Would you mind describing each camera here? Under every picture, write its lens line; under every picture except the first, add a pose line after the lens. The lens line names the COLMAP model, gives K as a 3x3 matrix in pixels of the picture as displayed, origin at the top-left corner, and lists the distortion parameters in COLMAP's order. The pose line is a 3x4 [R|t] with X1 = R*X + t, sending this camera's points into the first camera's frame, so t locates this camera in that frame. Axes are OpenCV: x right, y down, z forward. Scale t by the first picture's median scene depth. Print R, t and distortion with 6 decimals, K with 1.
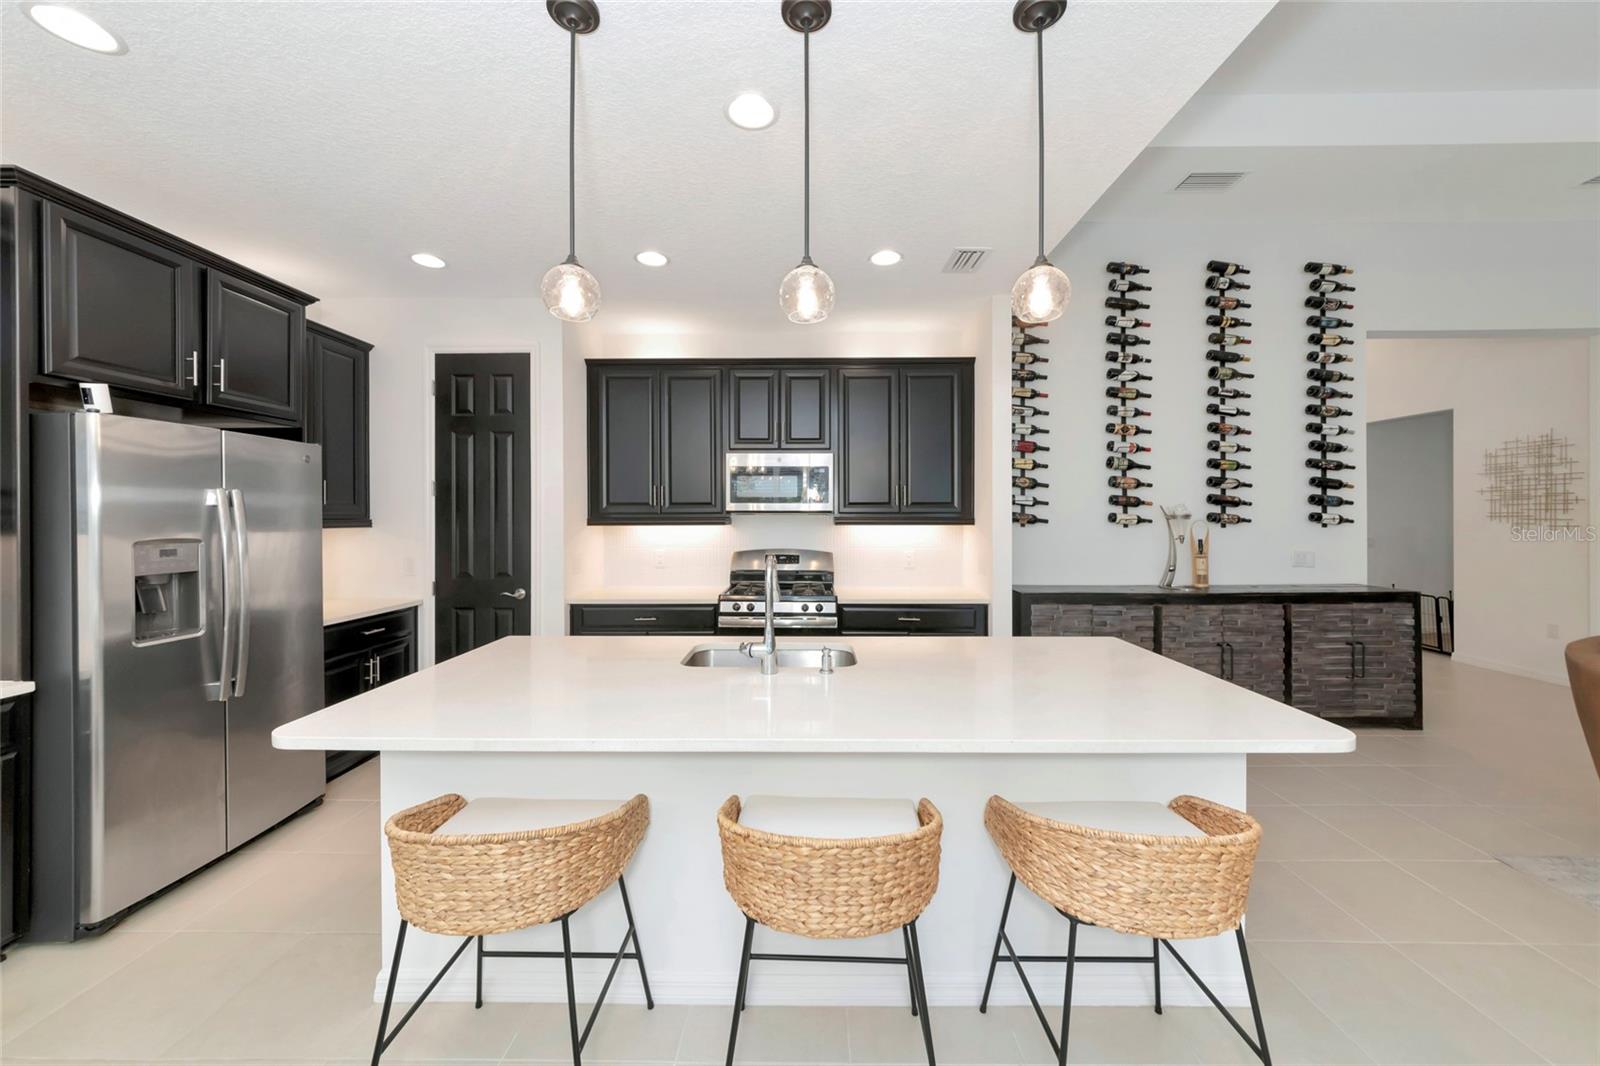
lens RADIAL K [[579.2, 0, 805.6], [0, 579.2, 516.4], [0, 0, 1]] dist [-0.009891, 0.003959]
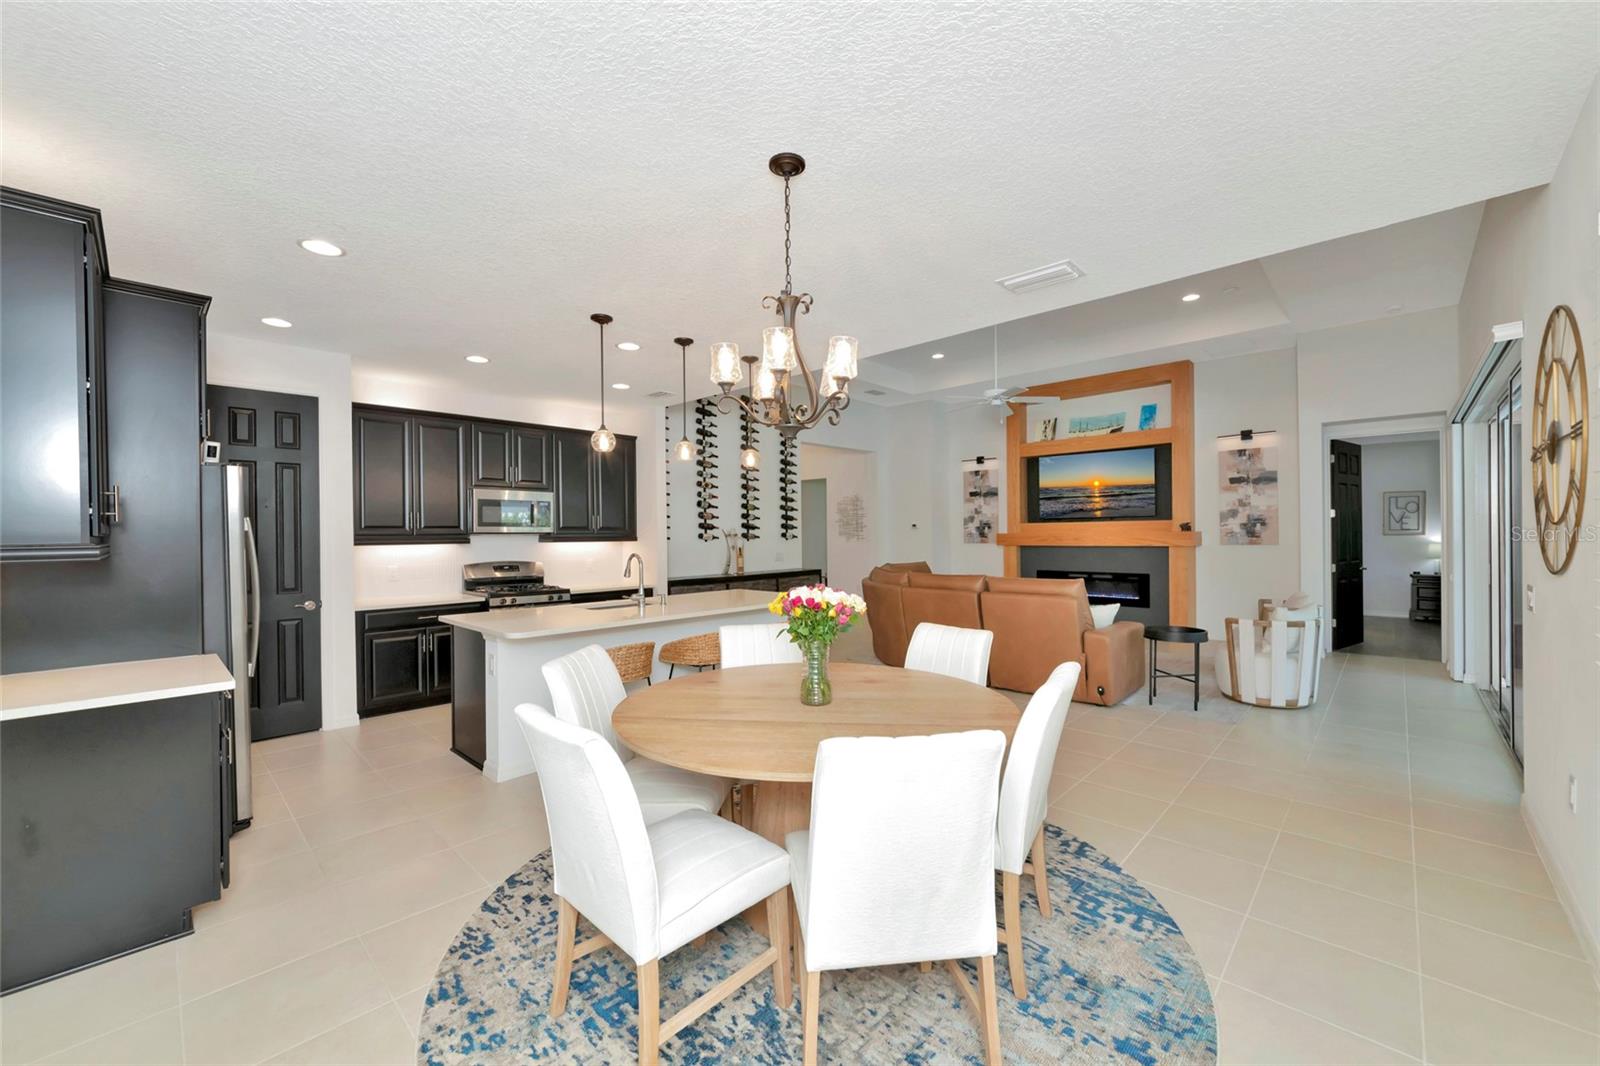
lens RADIAL K [[632.0, 0, 798.6], [0, 632.0, 537.5], [0, 0, 1]] dist [-0.000233, 0.000035]
pose [[0.680400, -0.009065, 0.732785, -0.652359], [0.008786, 0.999953, 0.004212, 0.001370], [-0.732788, 0.003572, 0.680447, -0.494993]]
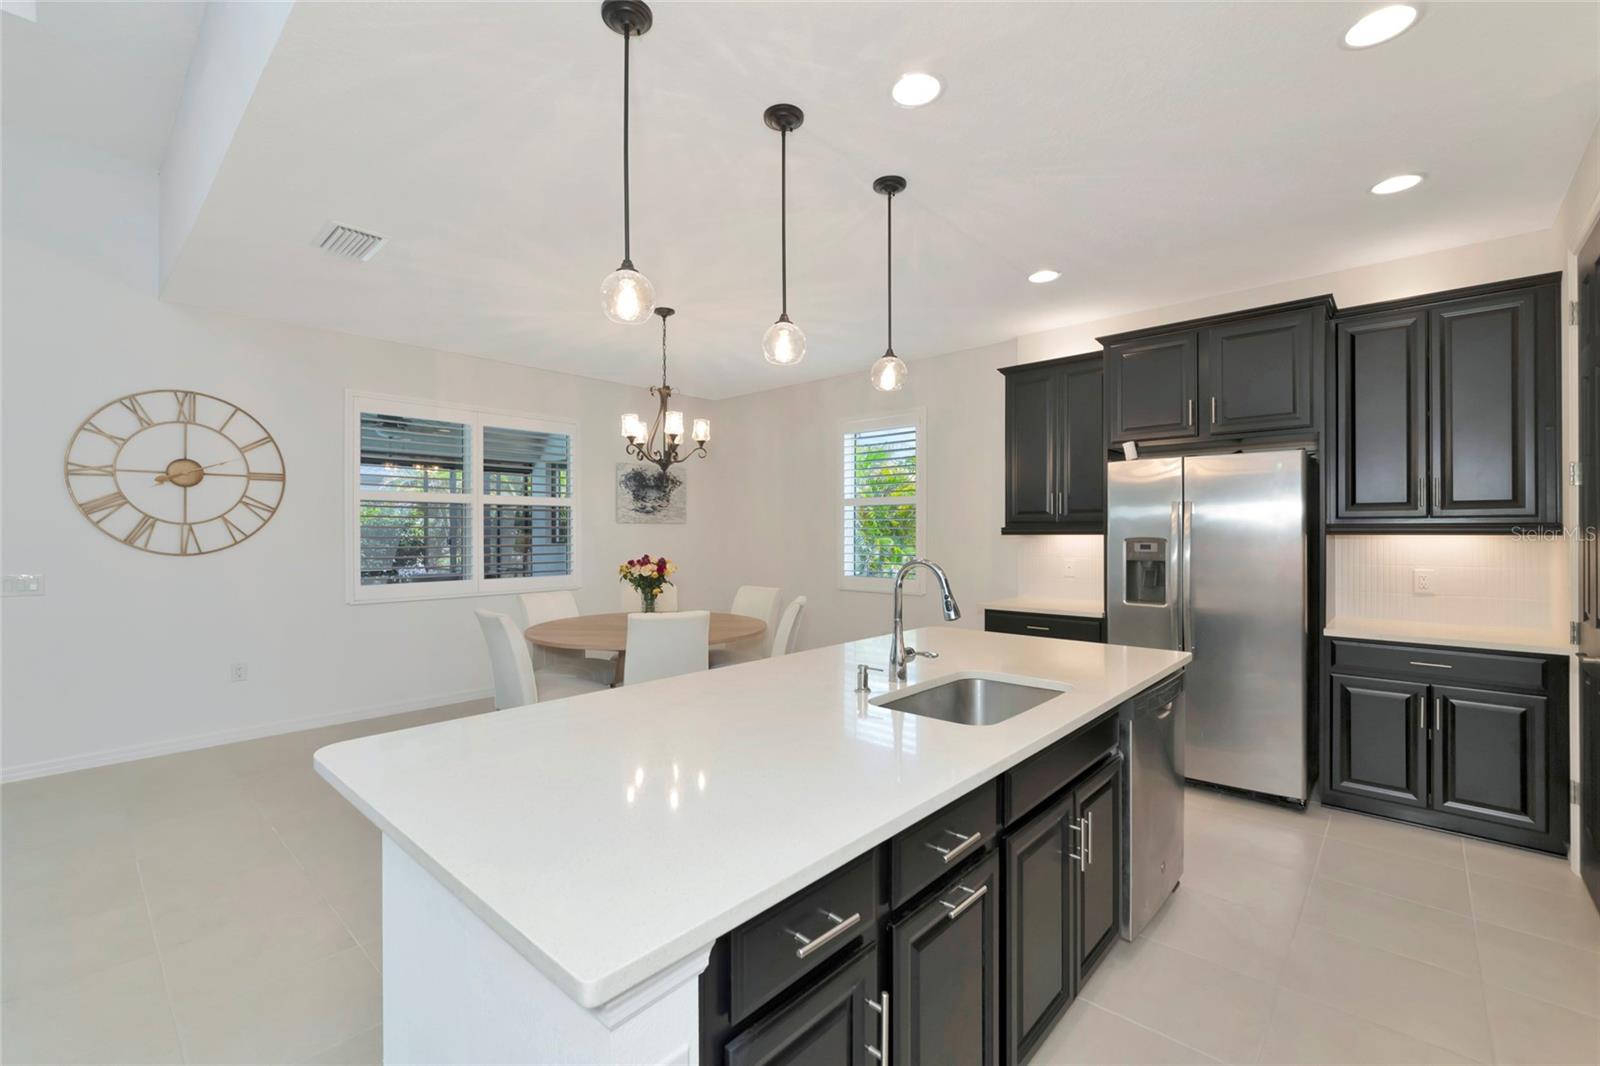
lens RADIAL K [[679.9, 0, 792.8], [0, 679.9, 531.1], [0, 0, 1]] dist [-0.002535, -0.000310]
pose [[-0.668049, 0.000175, -0.744117, 0.408725], [0.002215, 0.999996, -0.001753, 0.011619], [0.744114, -0.002819, -0.668046, 0.744893]]
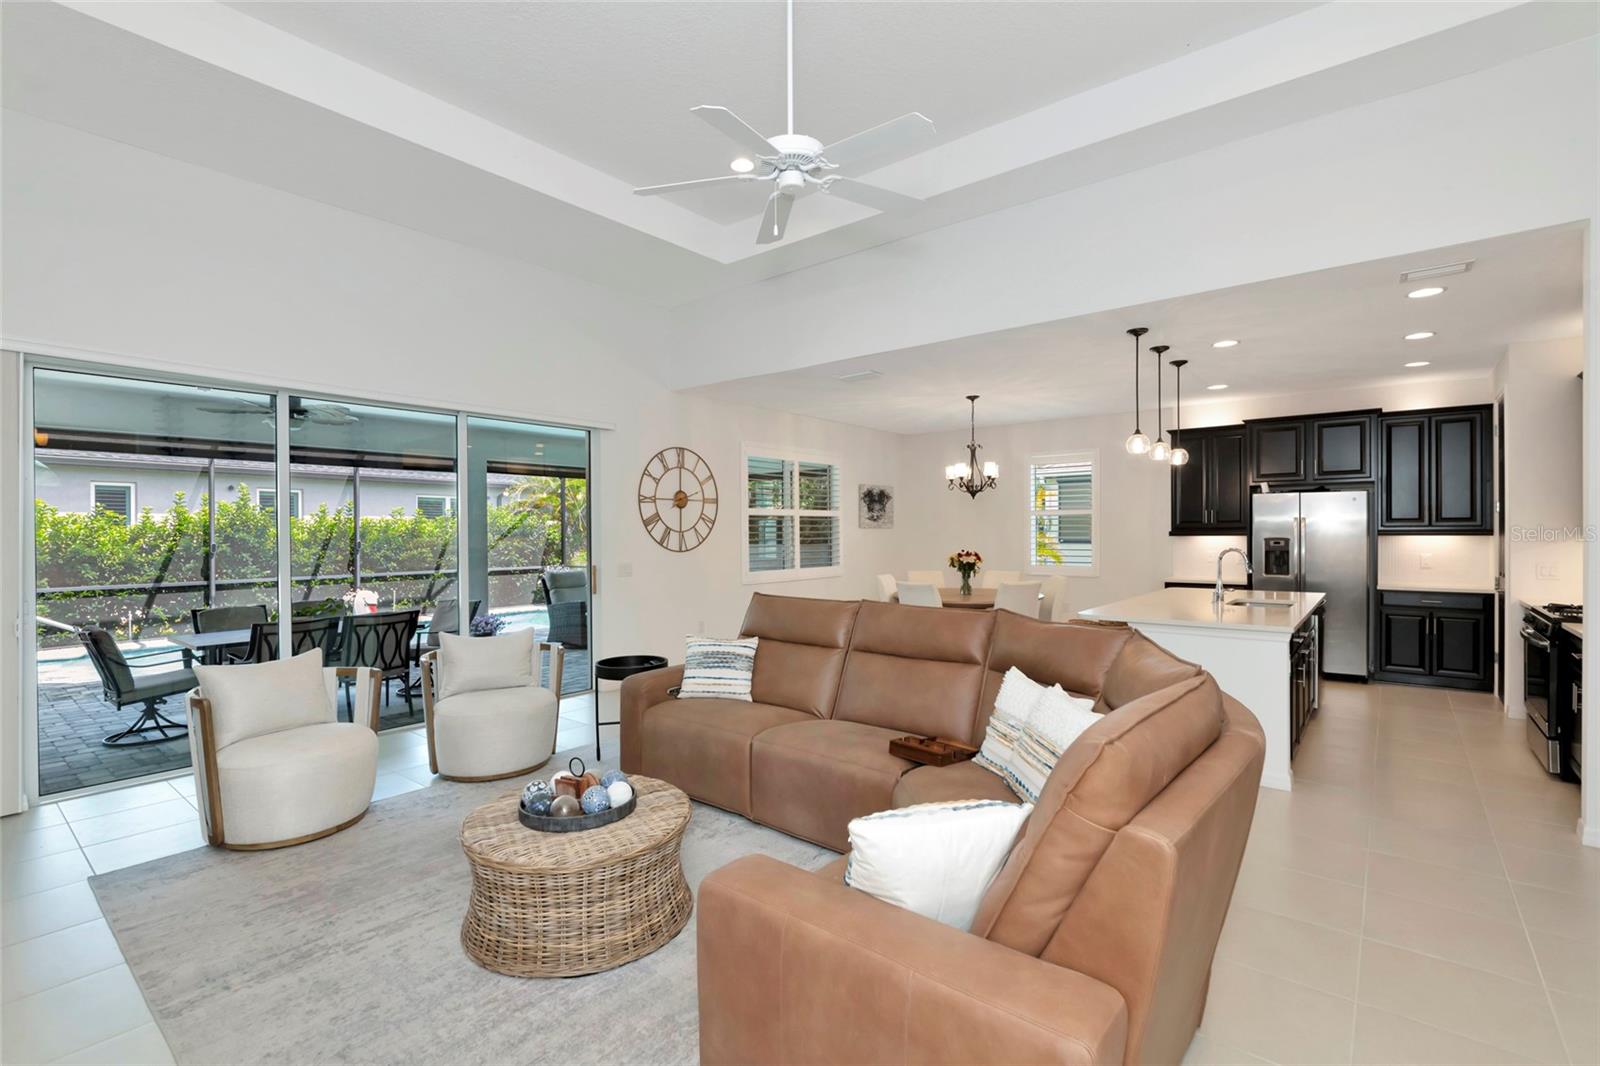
lens RADIAL K [[733.5, 0, 795.2], [0, 733.5, 535.4], [0, 0, 1]] dist [0.000492, -0.005680]
pose [[-0.622749, 0.008860, -0.782371, 1.446254], [0.006894, 0.999959, 0.005837, -0.002862], [0.782391, -0.001759, -0.622785, 0.679019]]
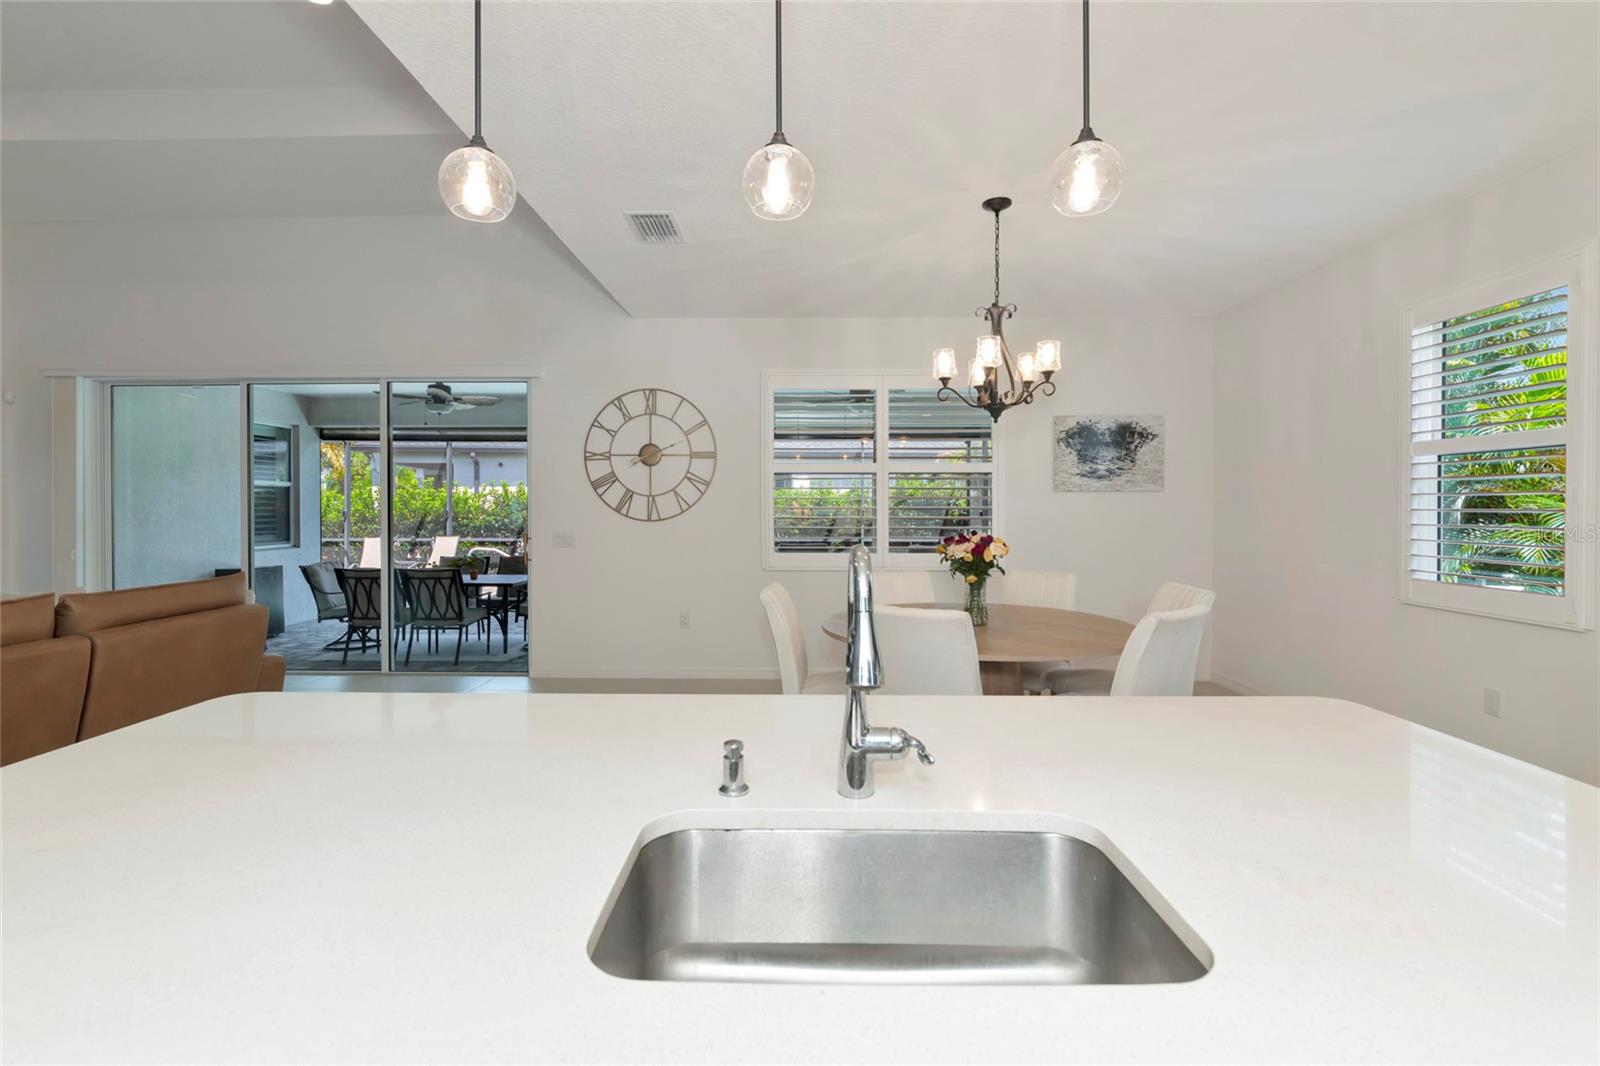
lens RADIAL K [[720.9, 0, 792.1], [0, 720.9, 509.3], [0, 0, 1]] dist [-0.000705, -0.000074]
pose [[-0.999991, -0.000012, 0.004147, -0.007336], [-0.000003, 0.999997, 0.002278, 0.018681], [-0.004147, 0.002278, -0.999989, 0.726894]]
